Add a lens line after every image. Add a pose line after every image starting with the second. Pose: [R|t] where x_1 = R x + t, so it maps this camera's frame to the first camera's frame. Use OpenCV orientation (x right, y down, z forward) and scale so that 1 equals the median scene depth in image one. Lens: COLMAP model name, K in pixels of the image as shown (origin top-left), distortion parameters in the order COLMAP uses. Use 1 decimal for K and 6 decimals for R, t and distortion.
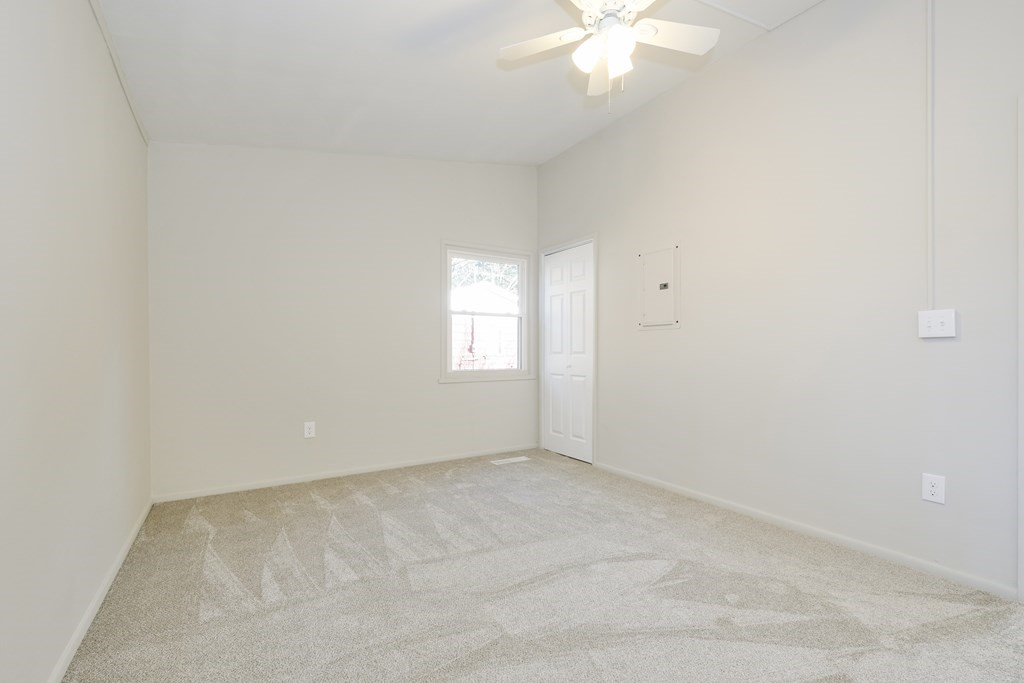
lens RADIAL K [[455.2, 0, 512.3], [0, 455.2, 332.3], [0, 0, 1]] dist [-0.001148, -0.000110]
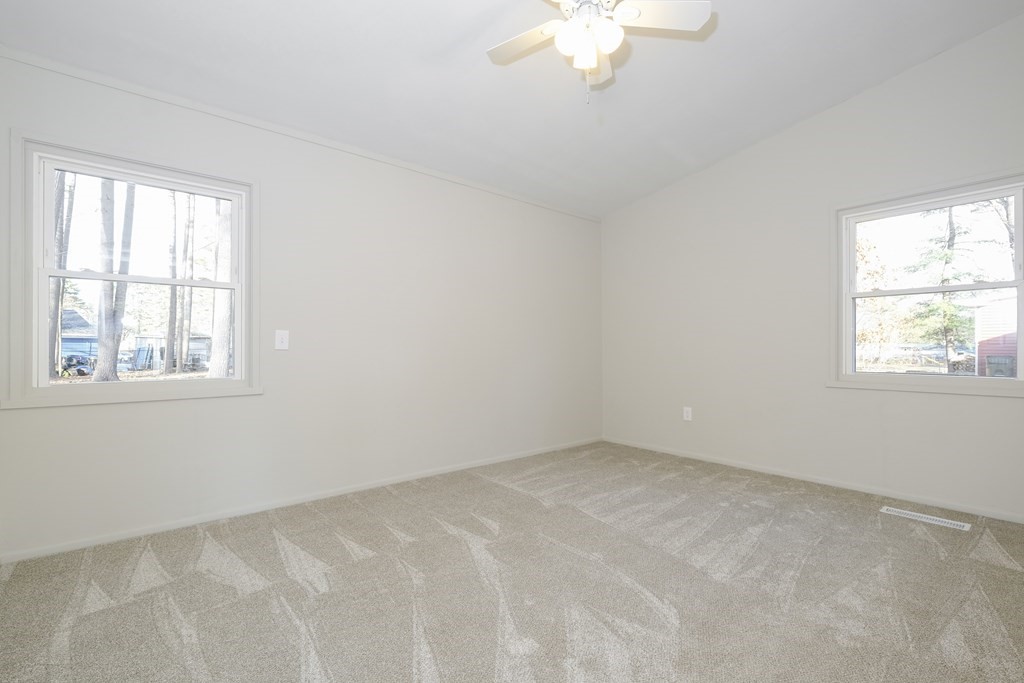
lens RADIAL K [[455.2, 0, 512.3], [0, 455.2, 332.3], [0, 0, 1]] dist [-0.001148, -0.000110]
pose [[0.123579, -0.026059, -0.991992, 0.791753], [0.040204, 0.998966, -0.021233, 0.012919], [0.991520, -0.037258, 0.124499, 0.490528]]
